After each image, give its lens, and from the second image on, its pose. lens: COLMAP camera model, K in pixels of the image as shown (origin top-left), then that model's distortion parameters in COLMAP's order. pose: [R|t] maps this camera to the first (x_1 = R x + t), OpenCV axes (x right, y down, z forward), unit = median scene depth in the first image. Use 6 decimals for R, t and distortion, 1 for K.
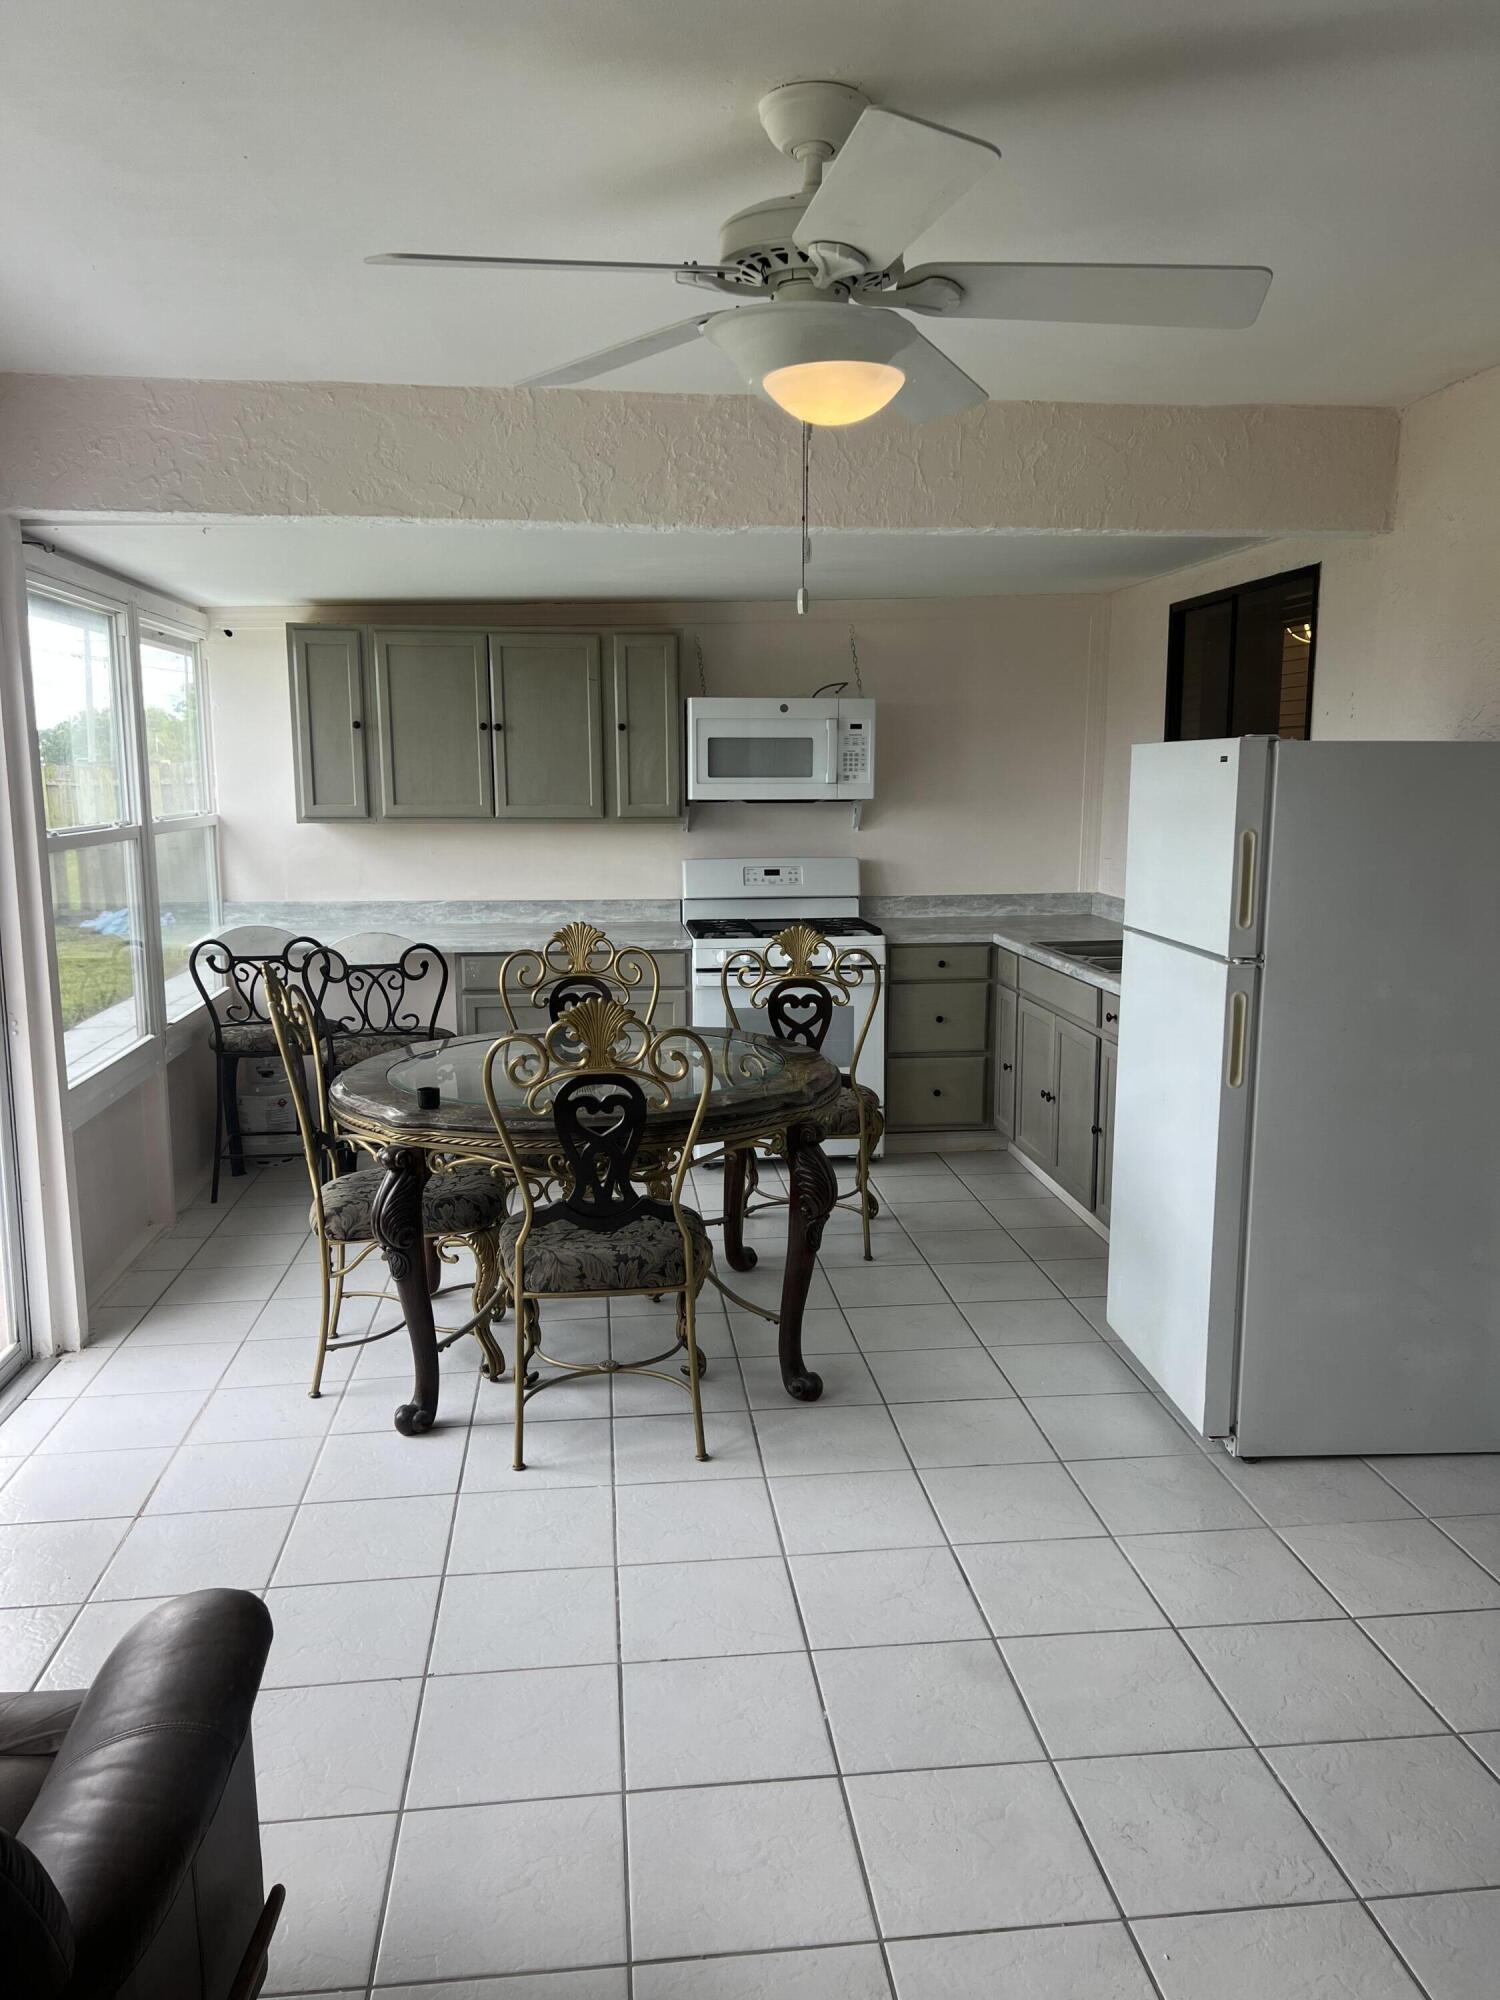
lens RADIAL K [[1506.0, 0, 751.0], [0, 1506.0, 1015.0], [0, 0, 1]] dist [0.134685, -0.257884]
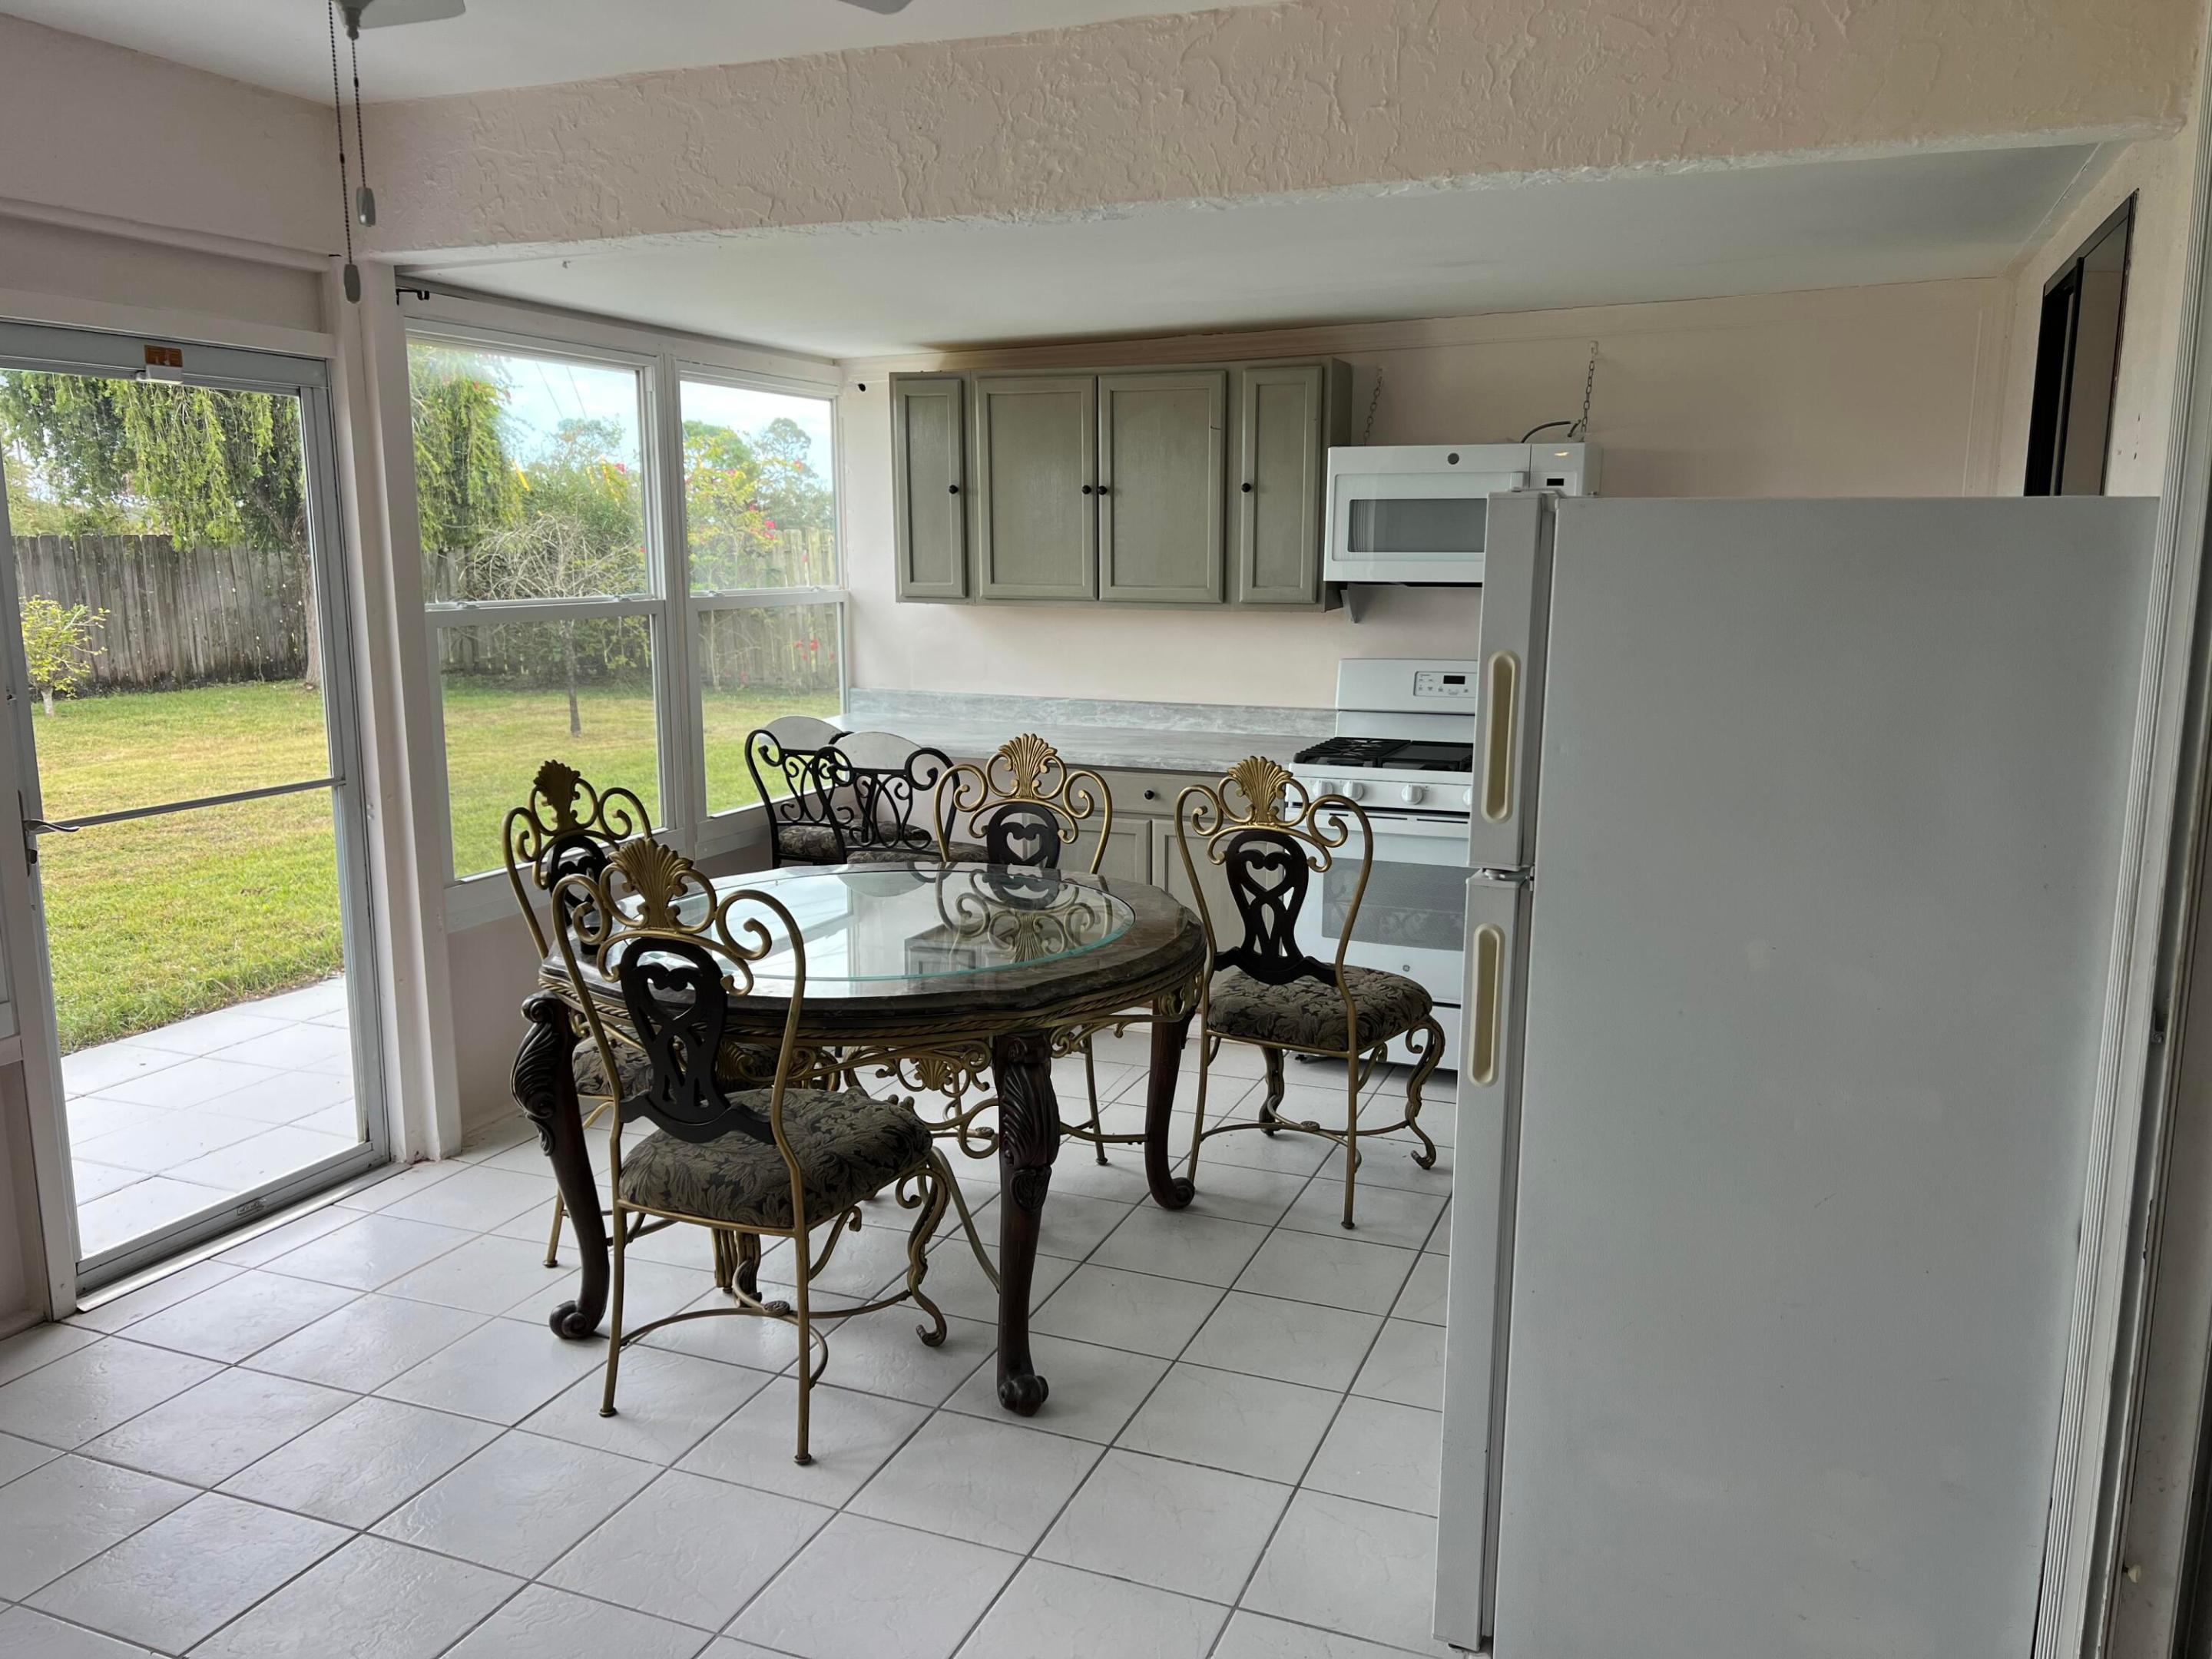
lens RADIAL K [[1665.6, 0, 1107.1], [0, 1665.6, 840.4], [0, 0, 1]] dist [0.134685, -0.257884]
pose [[0.880281, 0.089740, -0.465888, 0.279978], [-0.082666, 0.995940, 0.035643, -0.033662], [0.467195, 0.007137, 0.884126, 0.202905]]
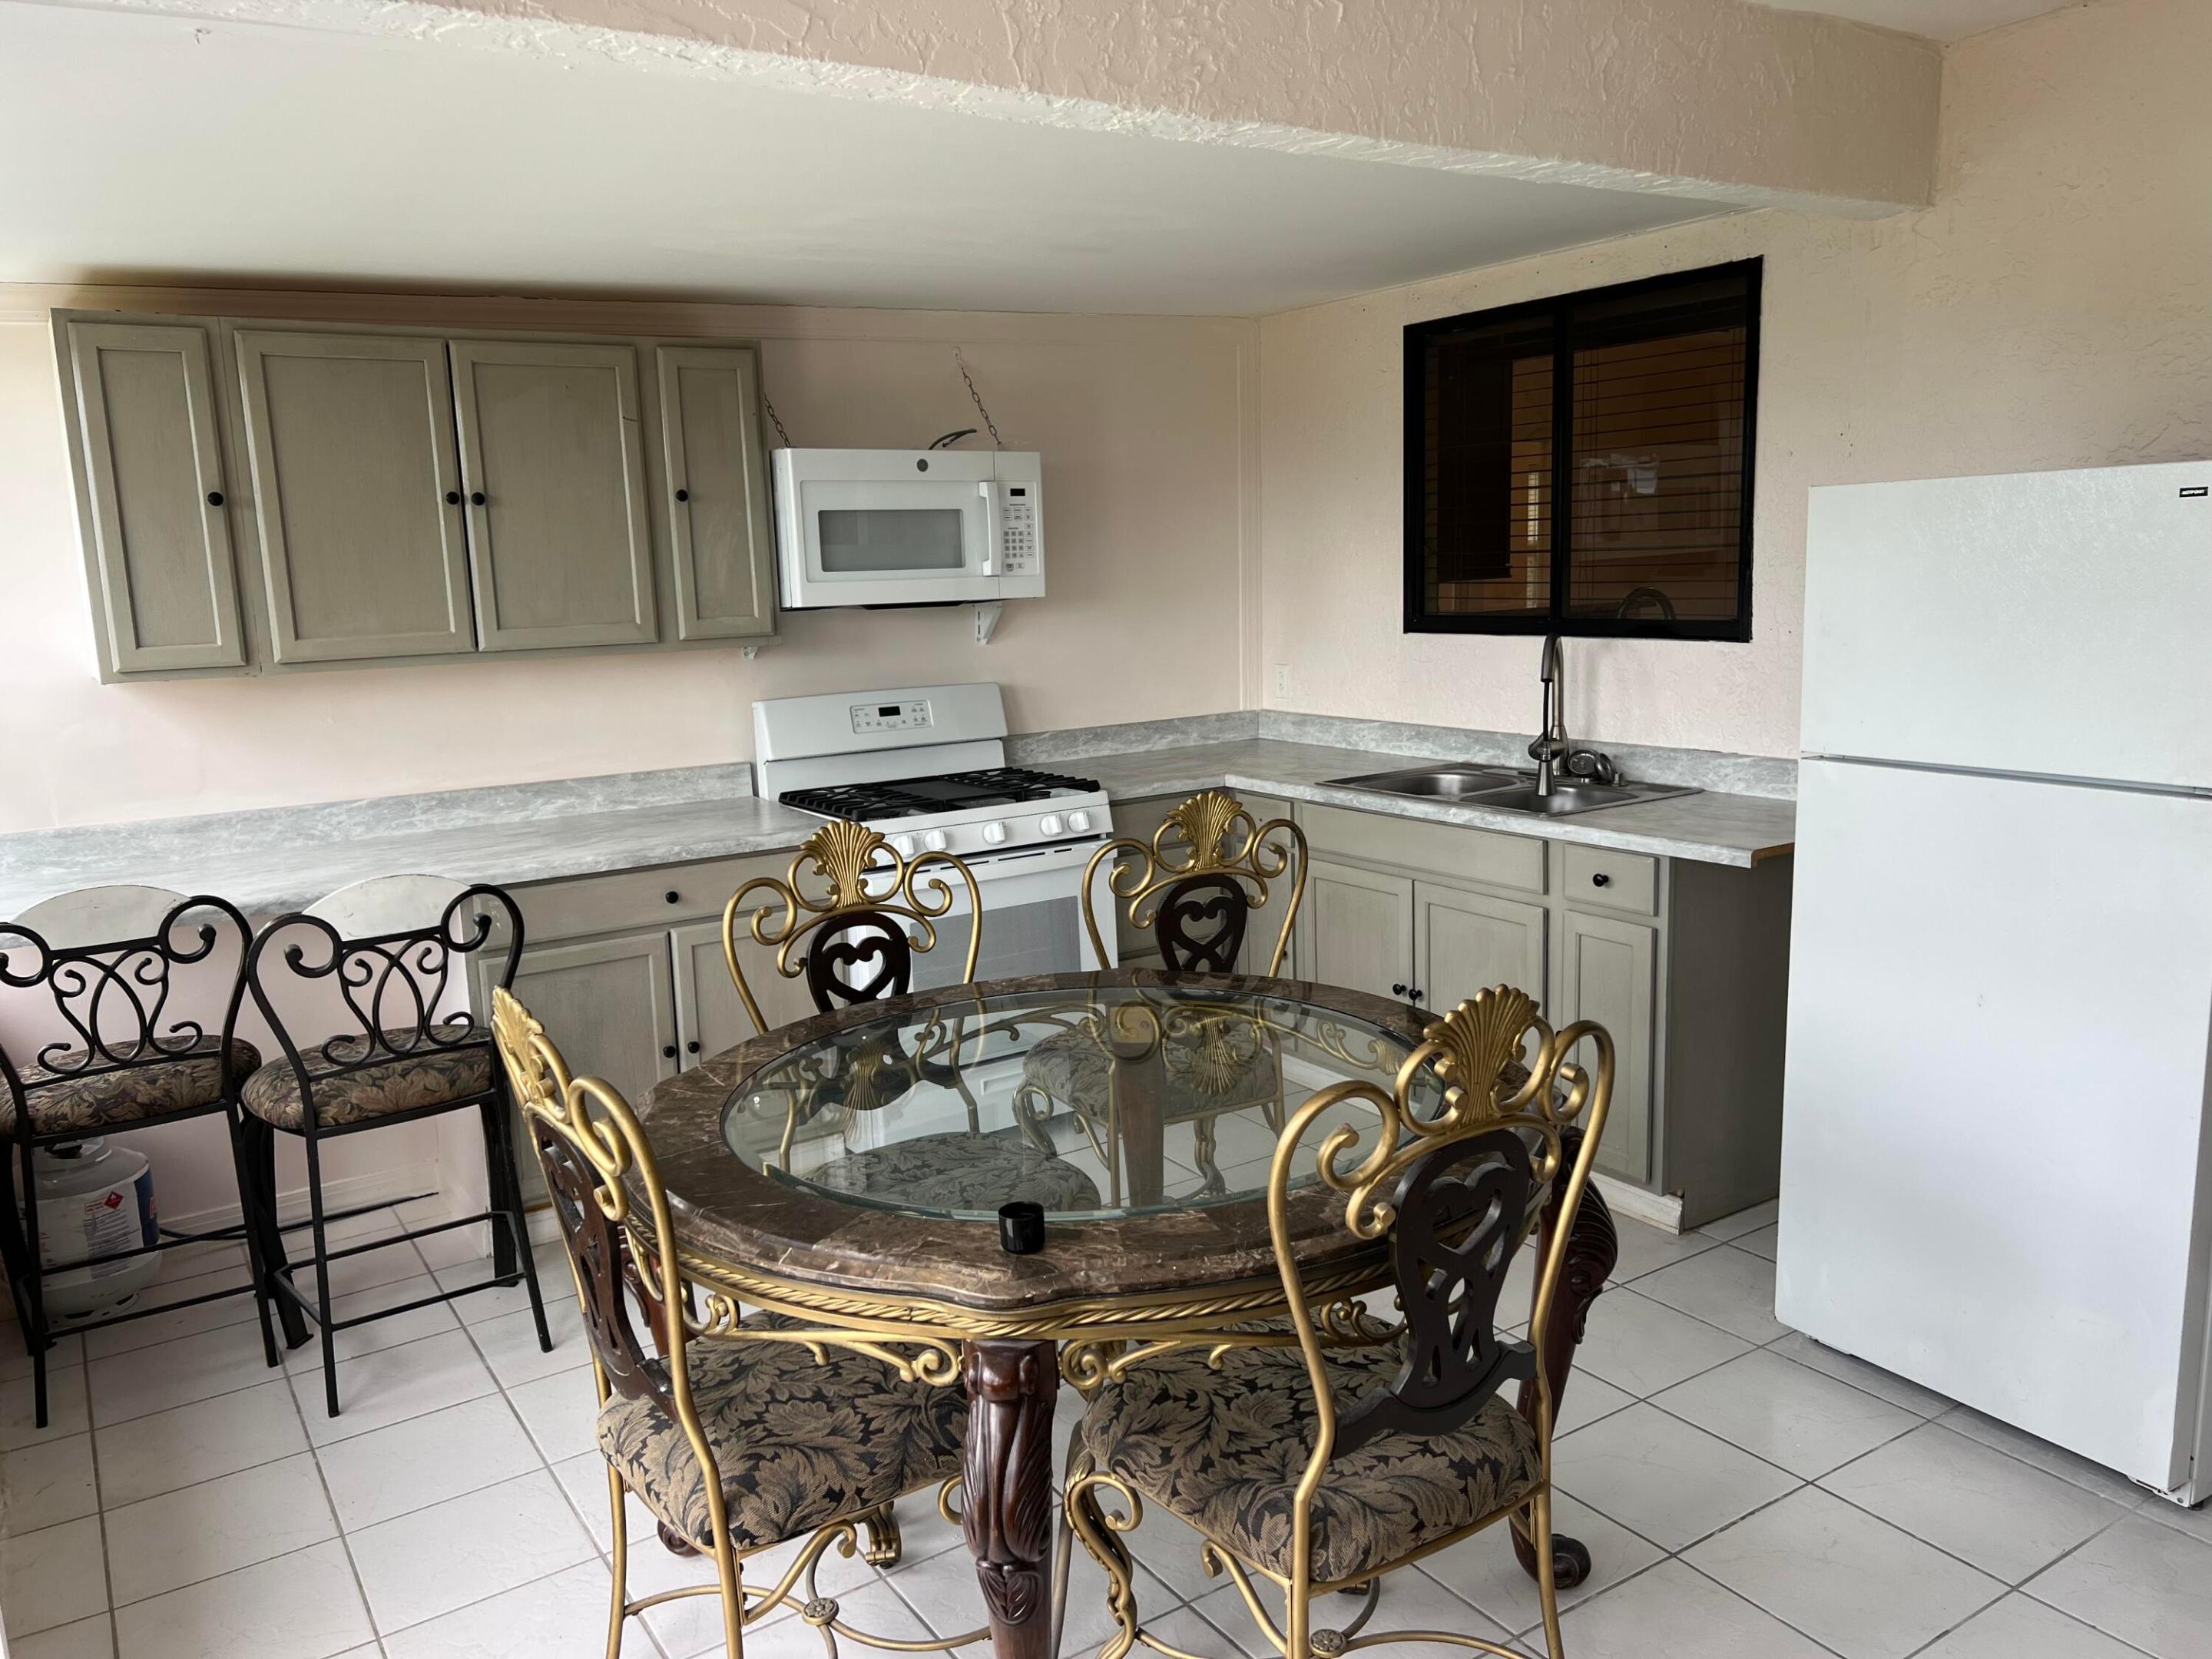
lens RADIAL K [[1653.7, 0, 1105.6], [0, 1653.7, 849.2], [0, 0, 1]] dist [0.103919, -0.141075]
pose [[0.891538, -0.108392, 0.439785, -0.254995], [0.106256, 0.993899, 0.029560, -0.048807], [-0.440306, 0.020376, 0.897617, 0.316907]]
